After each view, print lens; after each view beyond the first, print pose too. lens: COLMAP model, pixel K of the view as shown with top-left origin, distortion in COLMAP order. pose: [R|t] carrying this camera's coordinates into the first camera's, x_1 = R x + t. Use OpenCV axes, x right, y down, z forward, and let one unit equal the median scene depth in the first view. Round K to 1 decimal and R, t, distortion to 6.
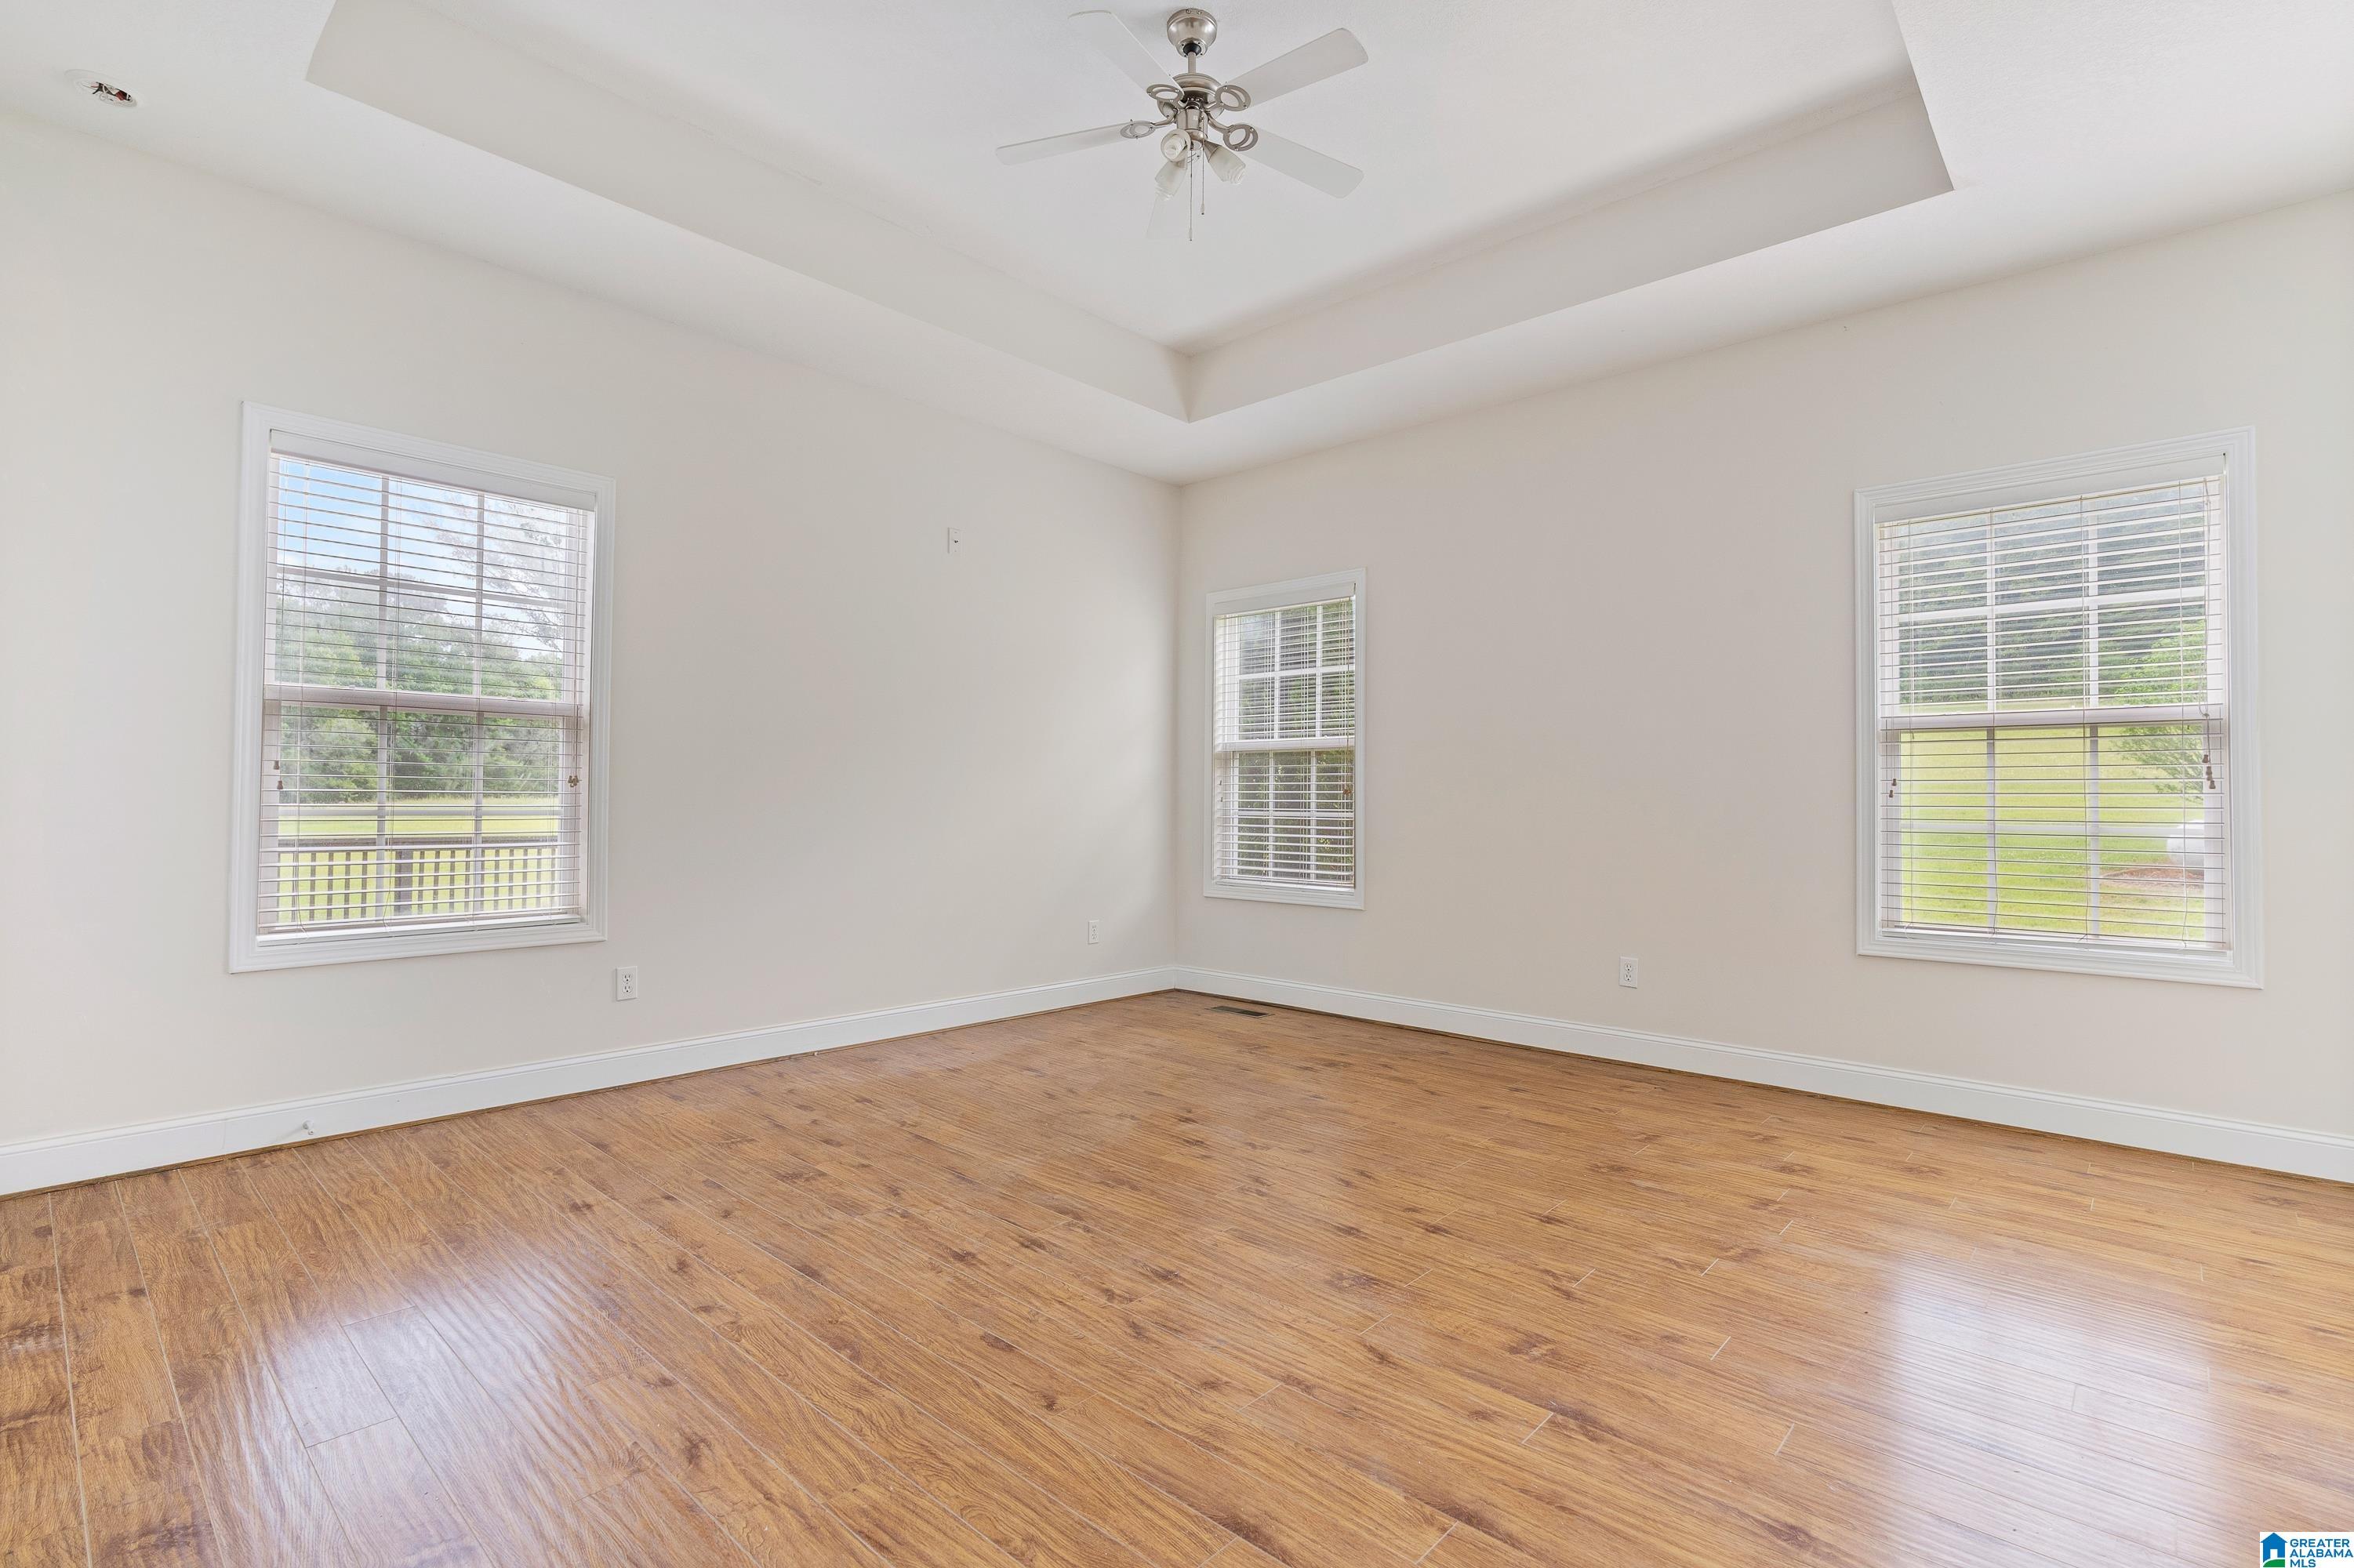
lens RADIAL K [[1067.7, 0, 1183.4], [0, 1067.7, 783.3], [0, 0, 1]] dist [-0.011175, 0.000198]
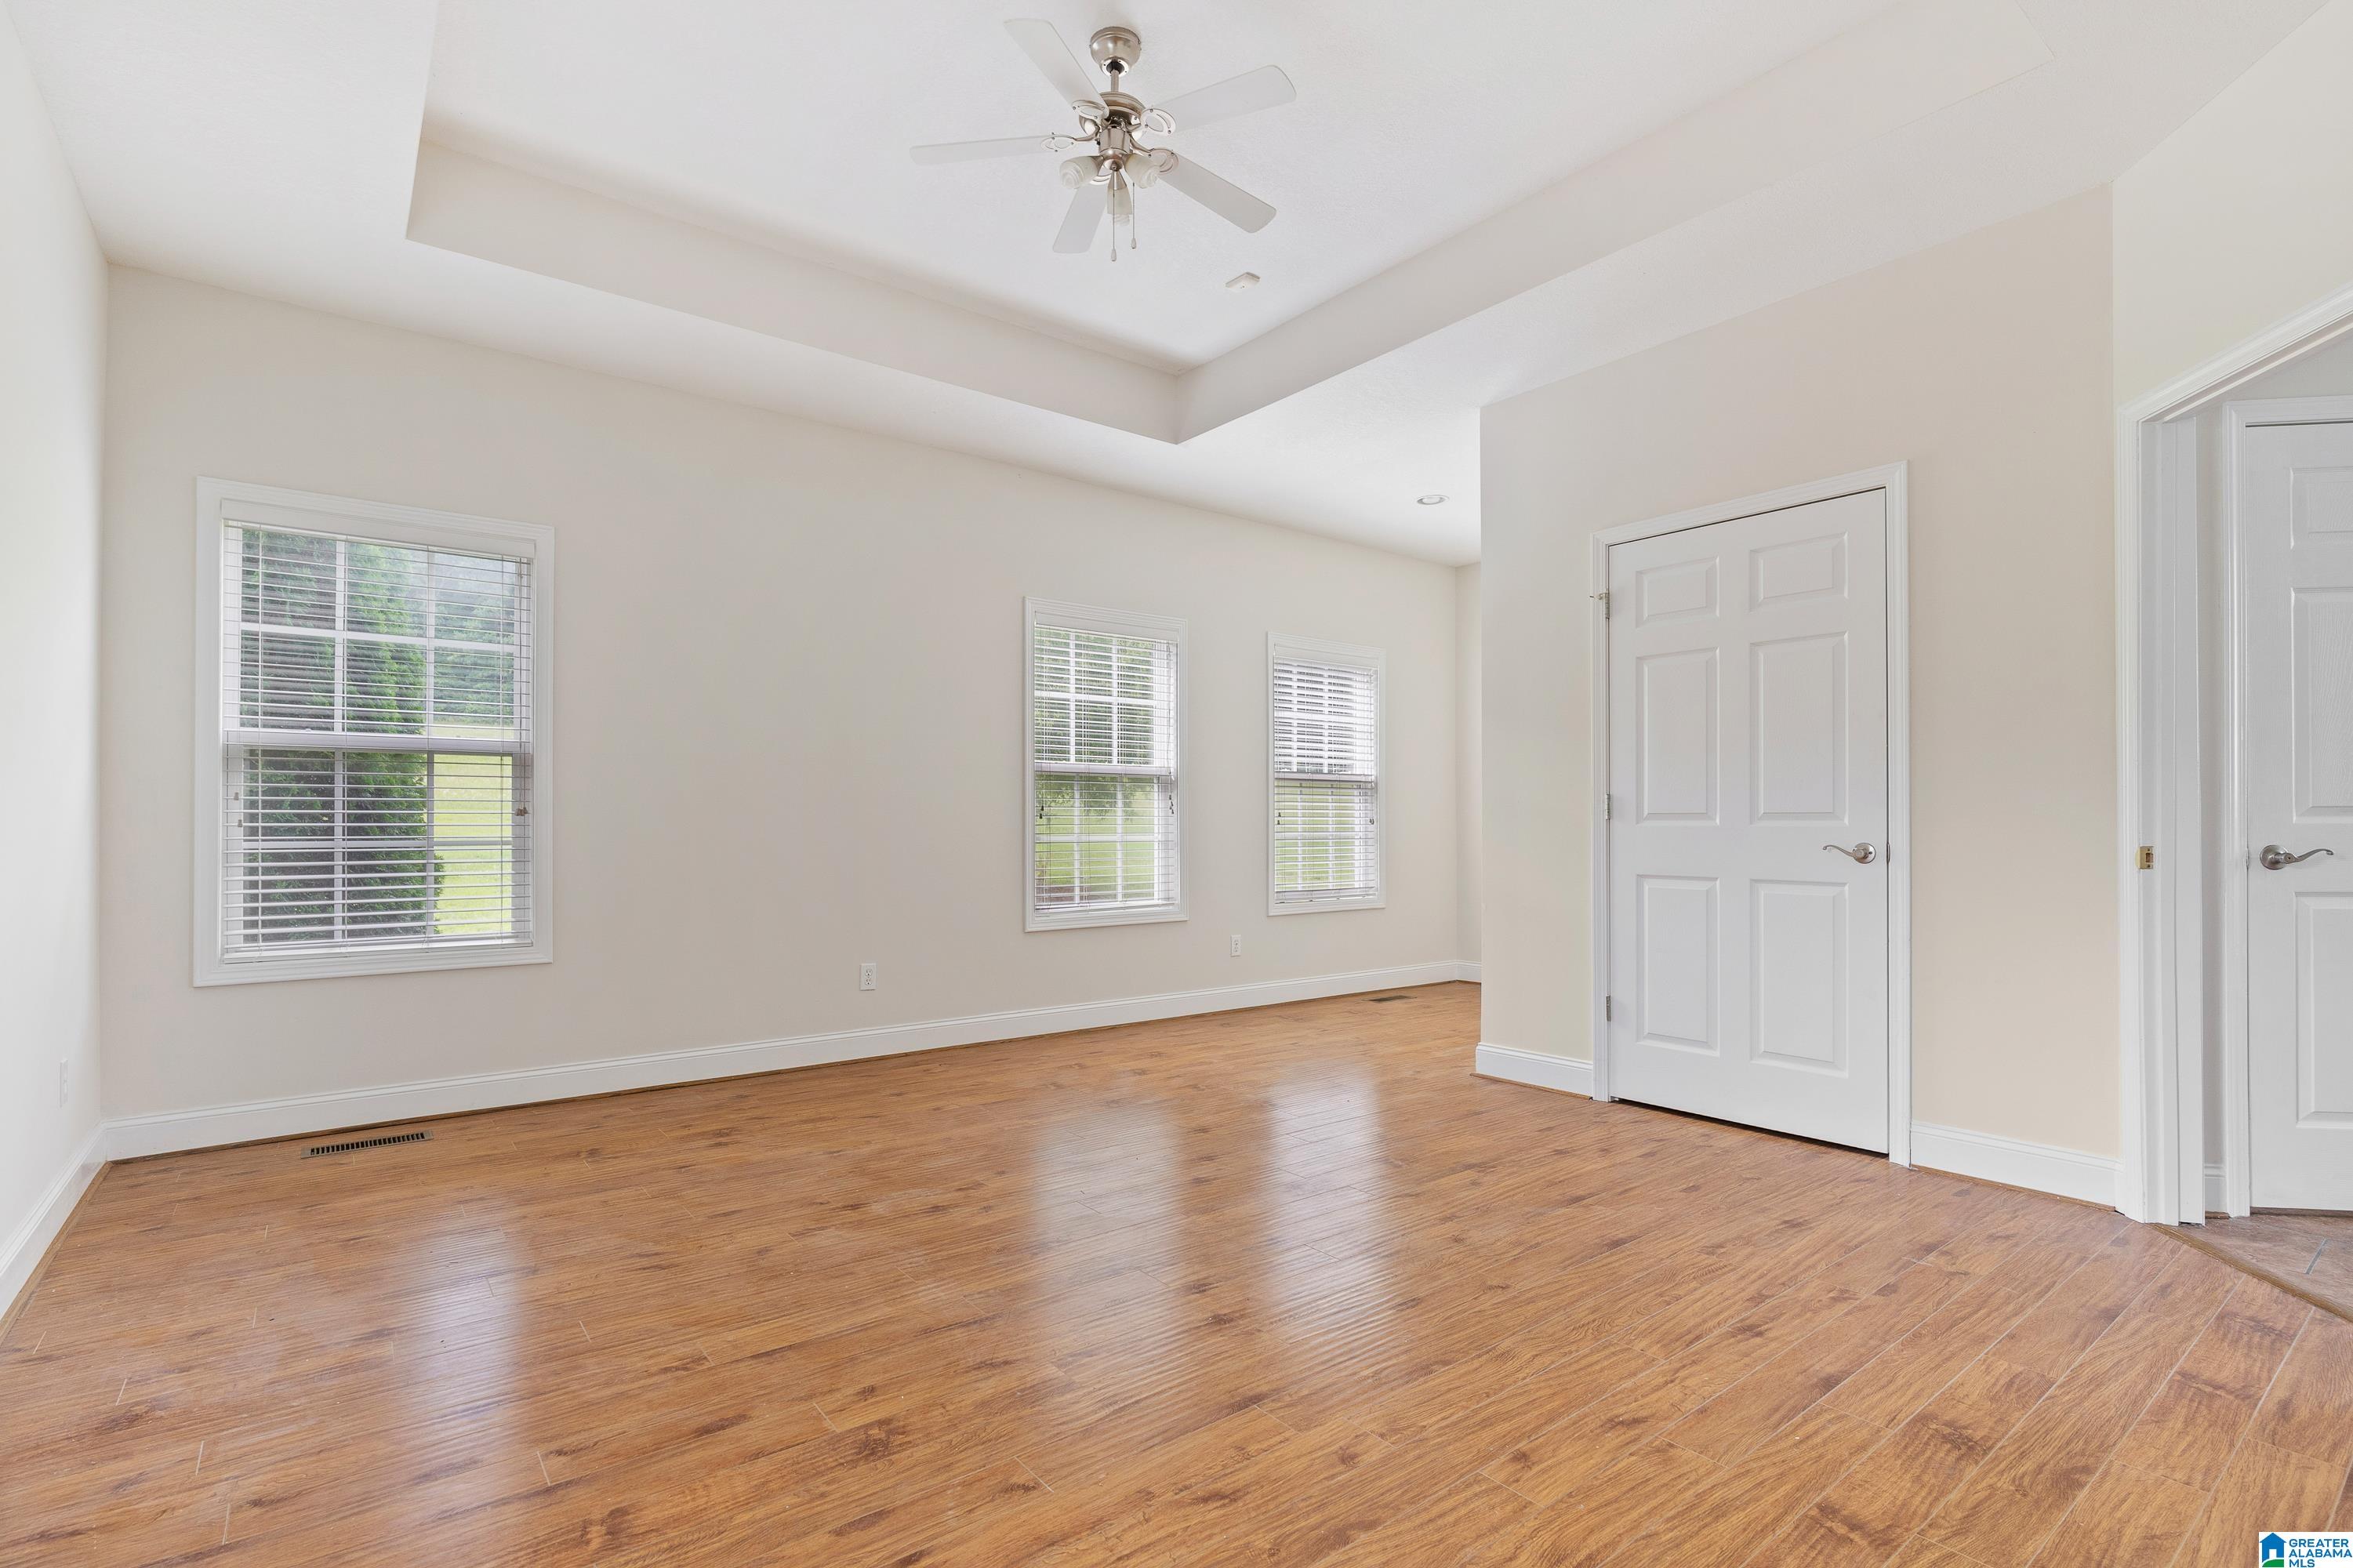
lens RADIAL K [[1067.3, 0, 1184.1], [0, 1067.3, 805.0], [0, 0, 1]] dist [-0.011175, 0.000198]
pose [[0.187693, 0.011634, 0.982159, -0.790269], [-0.012354, 0.999879, -0.009483, 0.006500], [-0.982150, -0.010354, 0.187814, 0.608893]]
